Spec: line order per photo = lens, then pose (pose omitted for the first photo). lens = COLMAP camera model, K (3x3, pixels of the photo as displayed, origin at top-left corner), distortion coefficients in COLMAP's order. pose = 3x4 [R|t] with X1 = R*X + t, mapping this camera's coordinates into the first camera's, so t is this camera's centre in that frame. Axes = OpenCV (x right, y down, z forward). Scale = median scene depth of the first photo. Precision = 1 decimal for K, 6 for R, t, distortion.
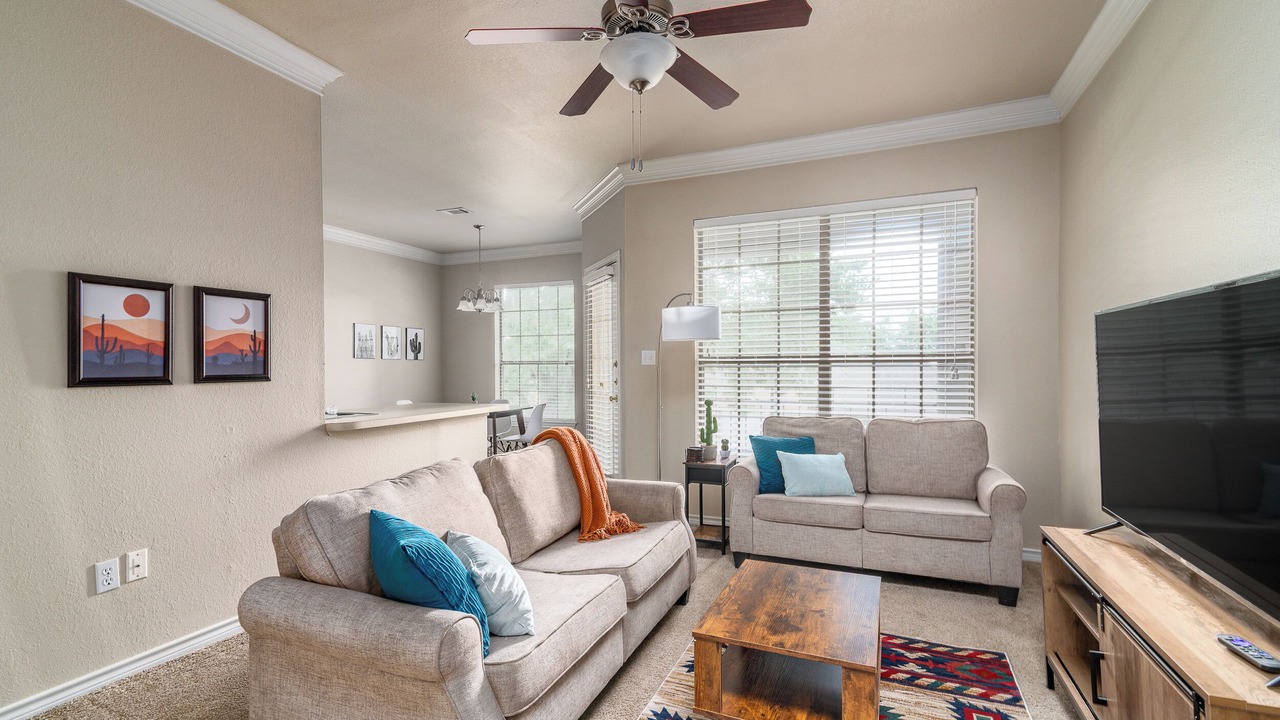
lens RADIAL K [[579.3, 0, 640.0], [0, 579.3, 360.0], [0, 0, 1]] dist [0.000520, 0.000061]
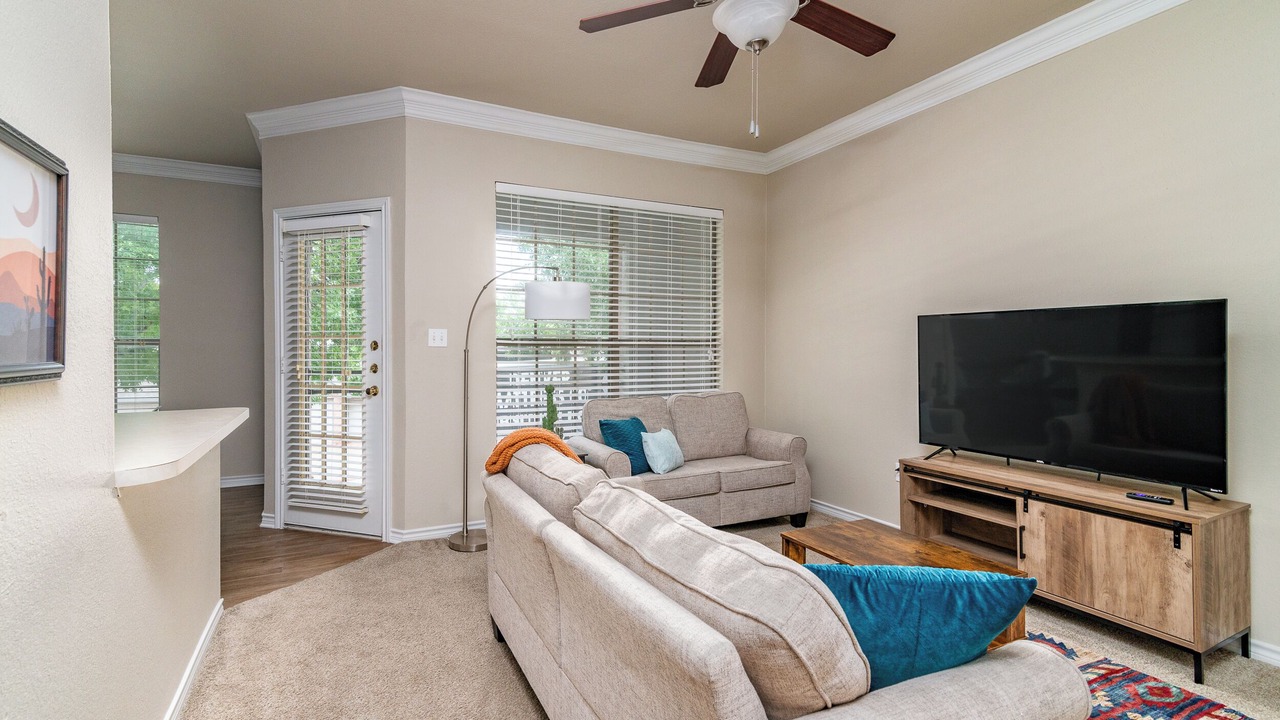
lens RADIAL K [[579.3, 0, 640.0], [0, 579.3, 360.0], [0, 0, 1]] dist [0.000520, 0.000061]
pose [[0.646526, -0.006734, 0.762862, -0.484204], [-0.015745, 0.999630, 0.022169, 0.005963], [-0.762729, -0.026344, 0.646181, 0.306840]]
